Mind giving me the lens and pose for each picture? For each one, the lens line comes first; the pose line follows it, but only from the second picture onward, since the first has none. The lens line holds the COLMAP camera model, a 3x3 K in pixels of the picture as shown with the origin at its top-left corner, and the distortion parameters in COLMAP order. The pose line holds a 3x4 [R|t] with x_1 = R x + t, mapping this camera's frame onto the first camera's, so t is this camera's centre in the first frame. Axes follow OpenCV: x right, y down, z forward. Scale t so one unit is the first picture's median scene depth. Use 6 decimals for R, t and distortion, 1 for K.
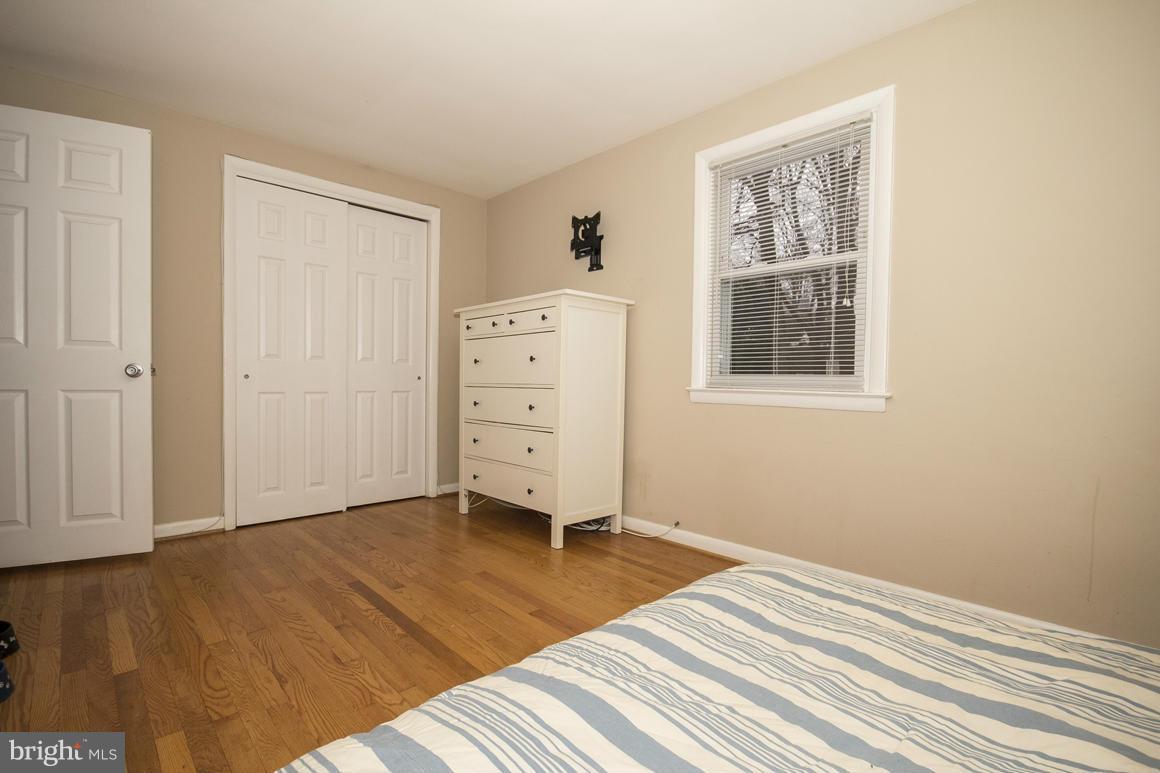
lens RADIAL K [[534.1, 0, 586.0], [0, 534.1, 394.6], [0, 0, 1]] dist [-0.016093, -0.000330]
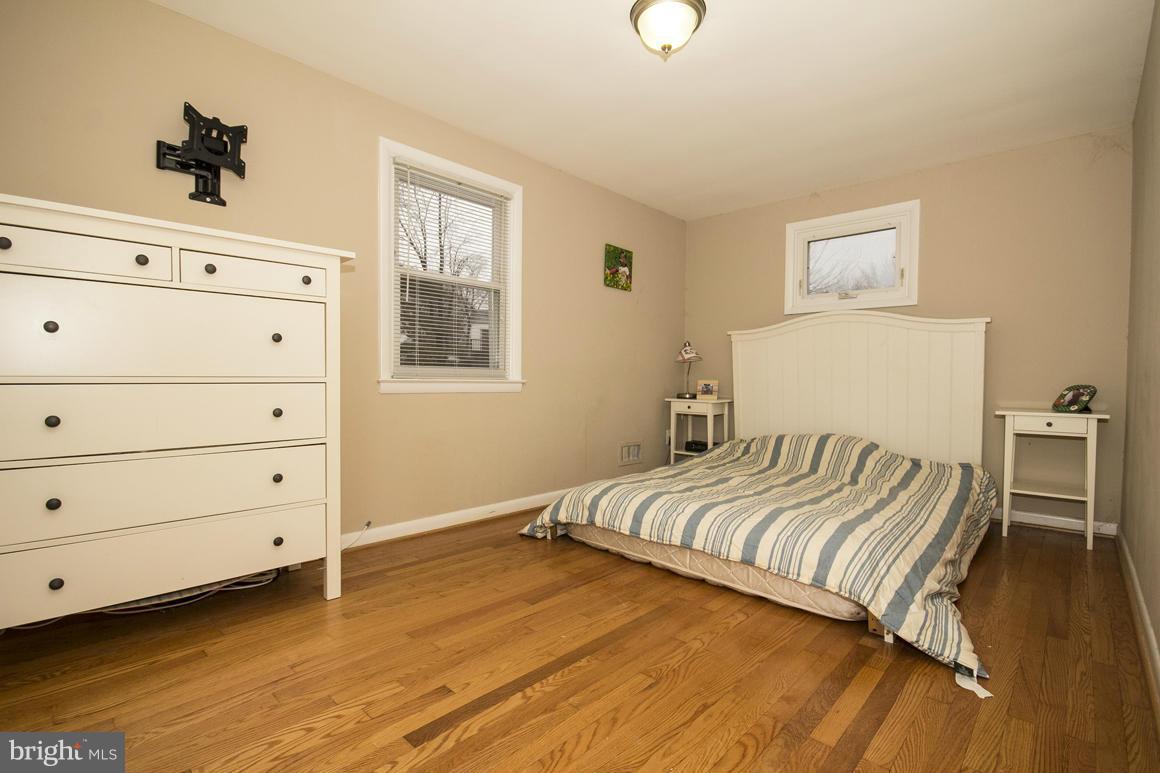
lens RADIAL K [[534.1, 0, 586.0], [0, 534.1, 394.6], [0, 0, 1]] dist [-0.016093, -0.000330]
pose [[-0.060146, -0.045212, 0.997165, -0.797825], [0.013890, 0.998839, 0.046125, -0.023321], [-0.998093, 0.016625, -0.059448, 0.687828]]
